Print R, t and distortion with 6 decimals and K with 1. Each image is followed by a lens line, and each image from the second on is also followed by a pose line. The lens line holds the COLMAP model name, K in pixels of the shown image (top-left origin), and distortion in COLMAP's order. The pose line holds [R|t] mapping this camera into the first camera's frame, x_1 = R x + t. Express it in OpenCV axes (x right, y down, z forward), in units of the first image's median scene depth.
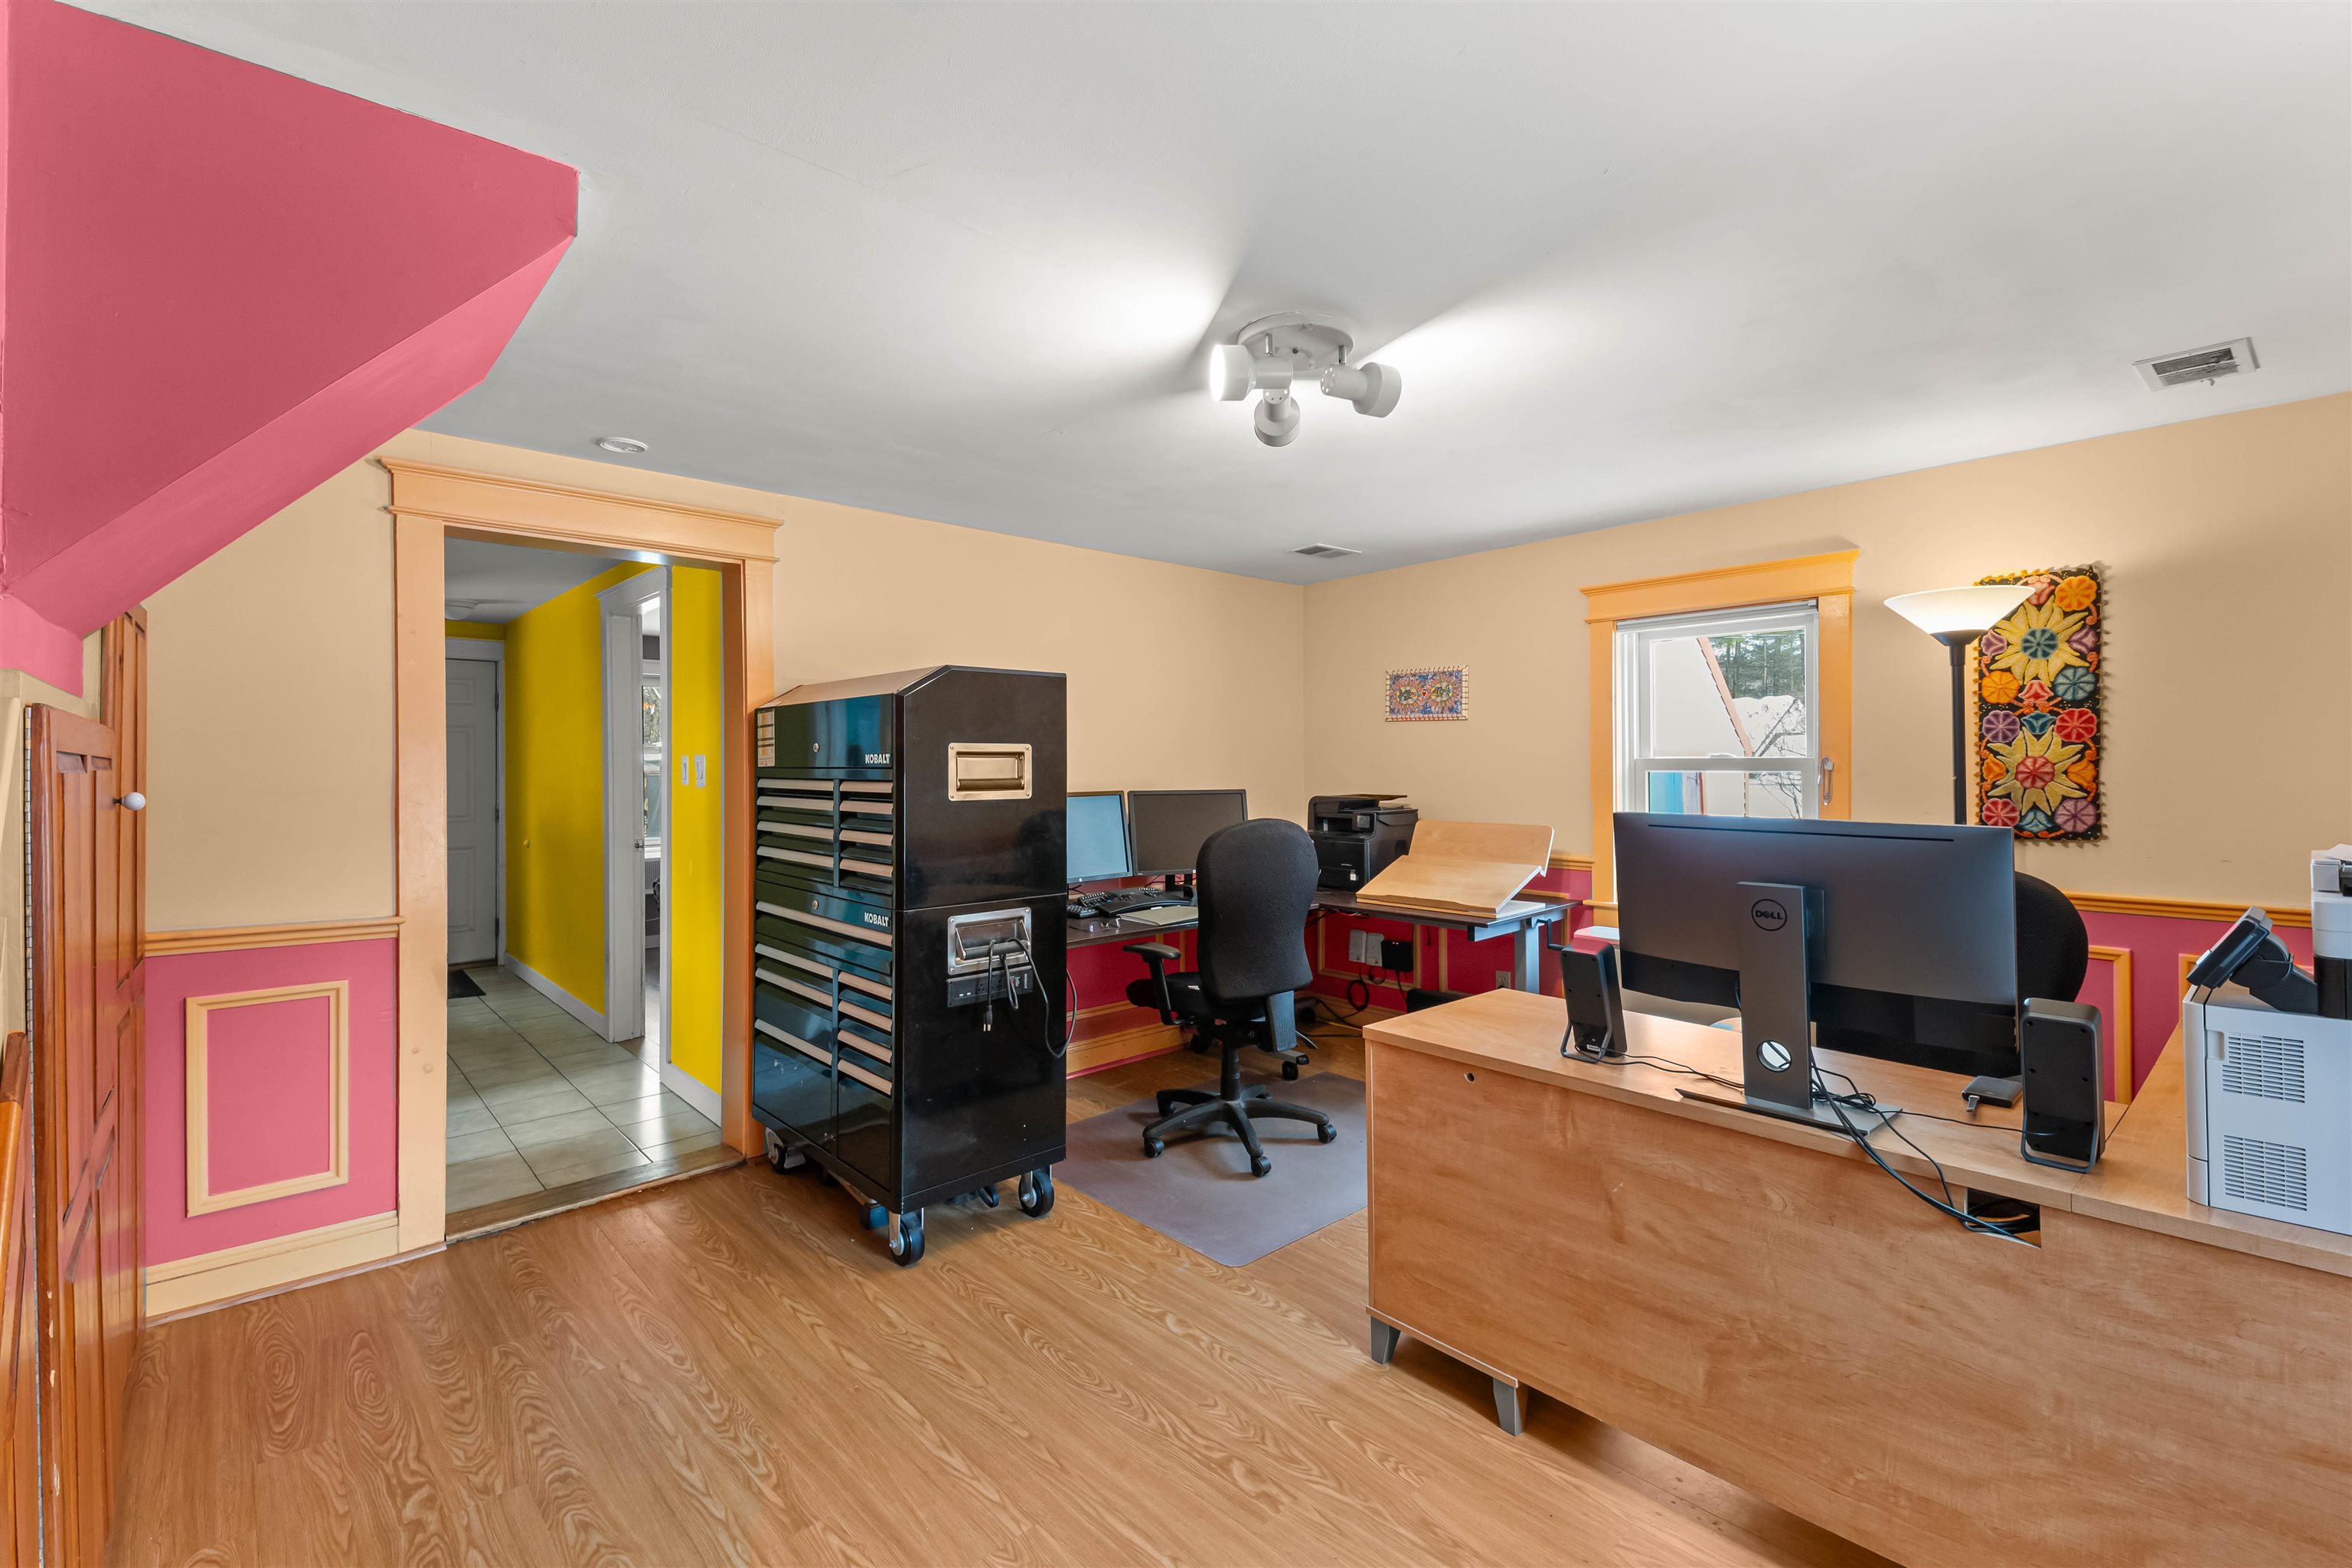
lens RADIAL K [[1033.0, 0, 1180.4], [0, 1033.0, 756.3], [0, 0, 1]] dist [0.026911, -0.017573]
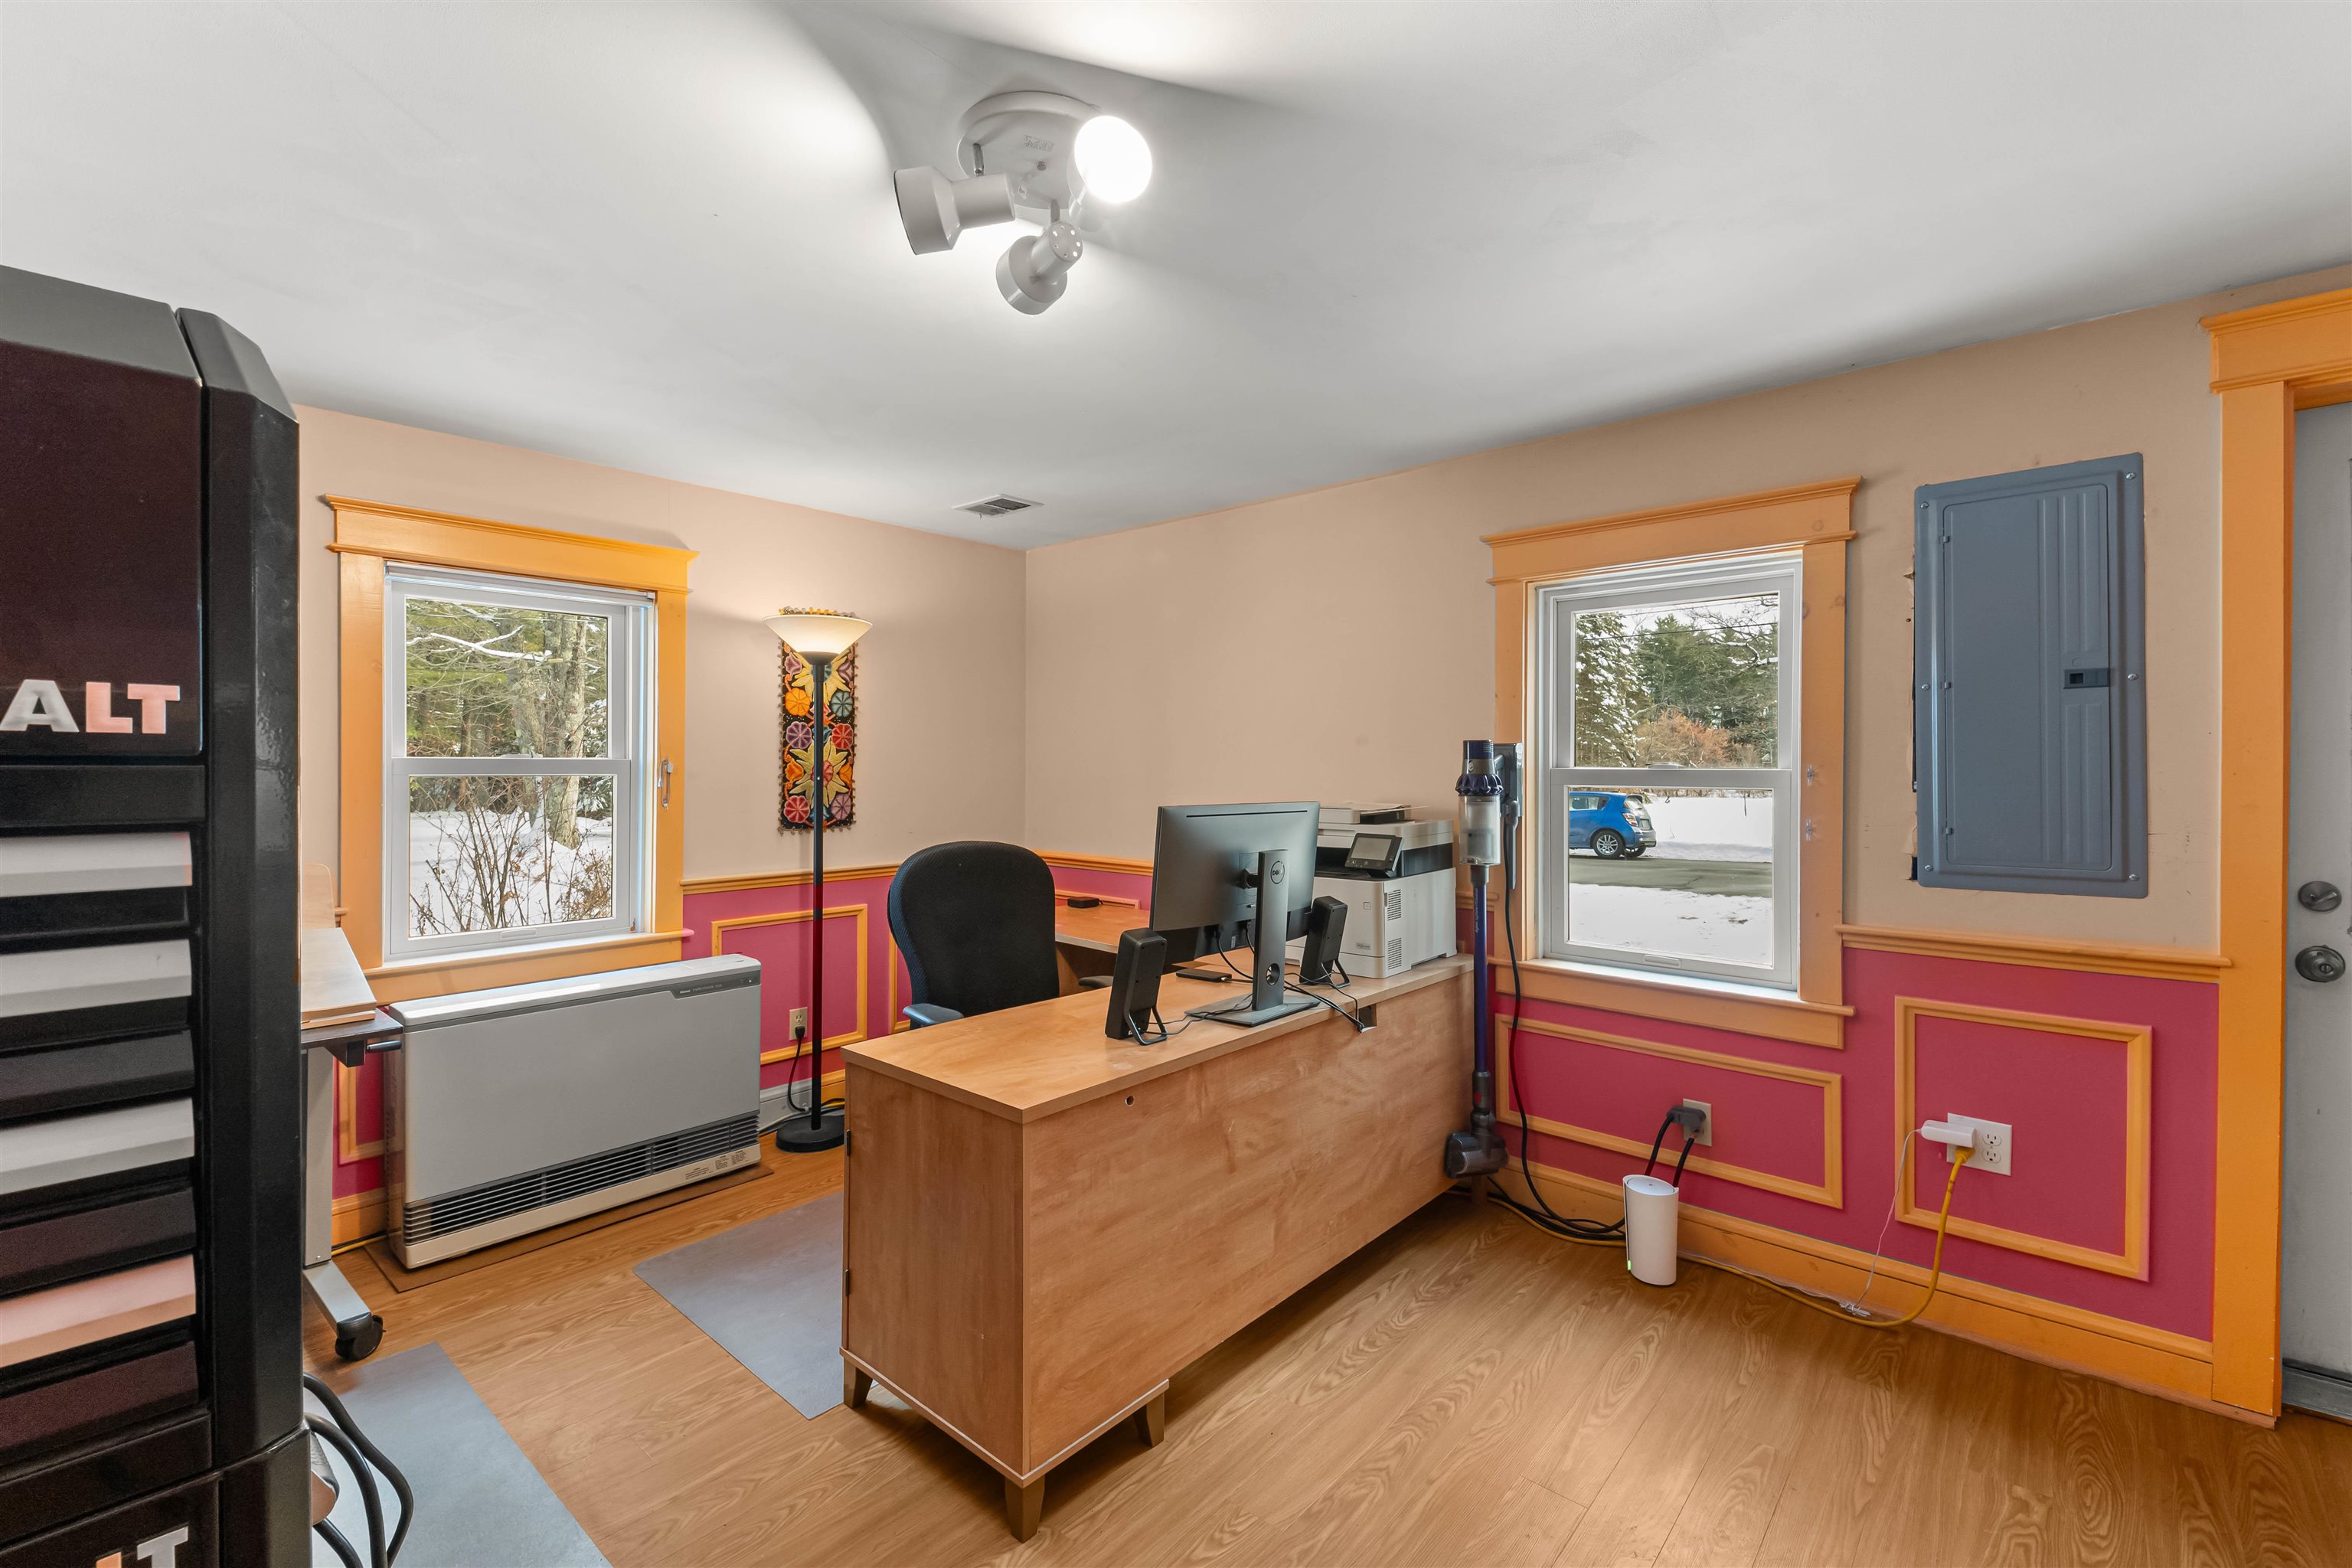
lens RADIAL K [[1010.8, 0, 1184.5], [0, 1010.8, 769.8], [0, 0, 1]] dist [0.025322, -0.000217]
pose [[-0.120393, 0.000379, 0.992726, -0.435074], [-0.006054, 0.999981, -0.001116, 0.010064], [-0.992708, -0.006145, -0.120389, 0.738226]]
